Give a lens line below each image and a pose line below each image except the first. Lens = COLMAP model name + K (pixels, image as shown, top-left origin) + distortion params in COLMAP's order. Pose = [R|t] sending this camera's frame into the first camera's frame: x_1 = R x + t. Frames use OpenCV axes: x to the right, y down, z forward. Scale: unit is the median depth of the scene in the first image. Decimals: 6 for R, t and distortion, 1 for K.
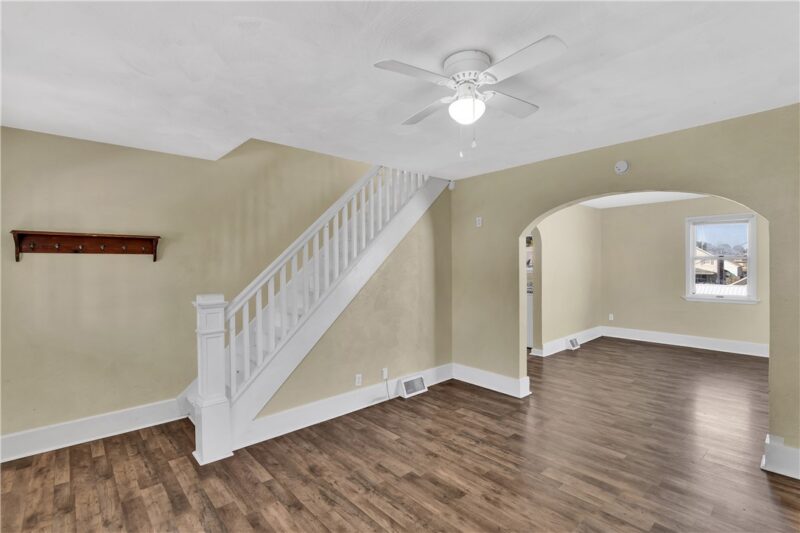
lens RADIAL K [[375.0, 0, 393.4], [0, 375.0, 265.4], [0, 0, 1]] dist [0.002572, 0.001336]
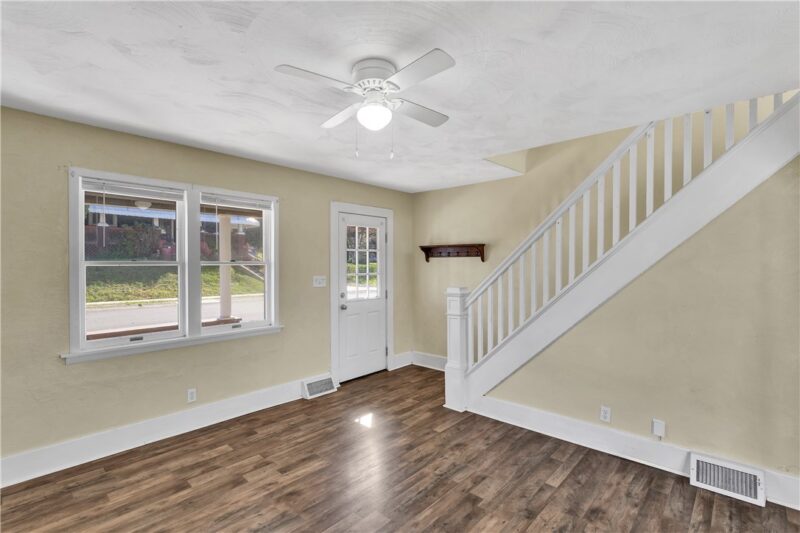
lens RADIAL K [[375.0, 0, 393.4], [0, 375.0, 265.4], [0, 0, 1]] dist [0.002572, 0.001336]
pose [[0.098199, 0.011762, -0.995097, 0.827332], [0.001693, 0.999927, 0.011986, -0.017200], [0.995165, -0.002861, 0.098172, 0.635541]]
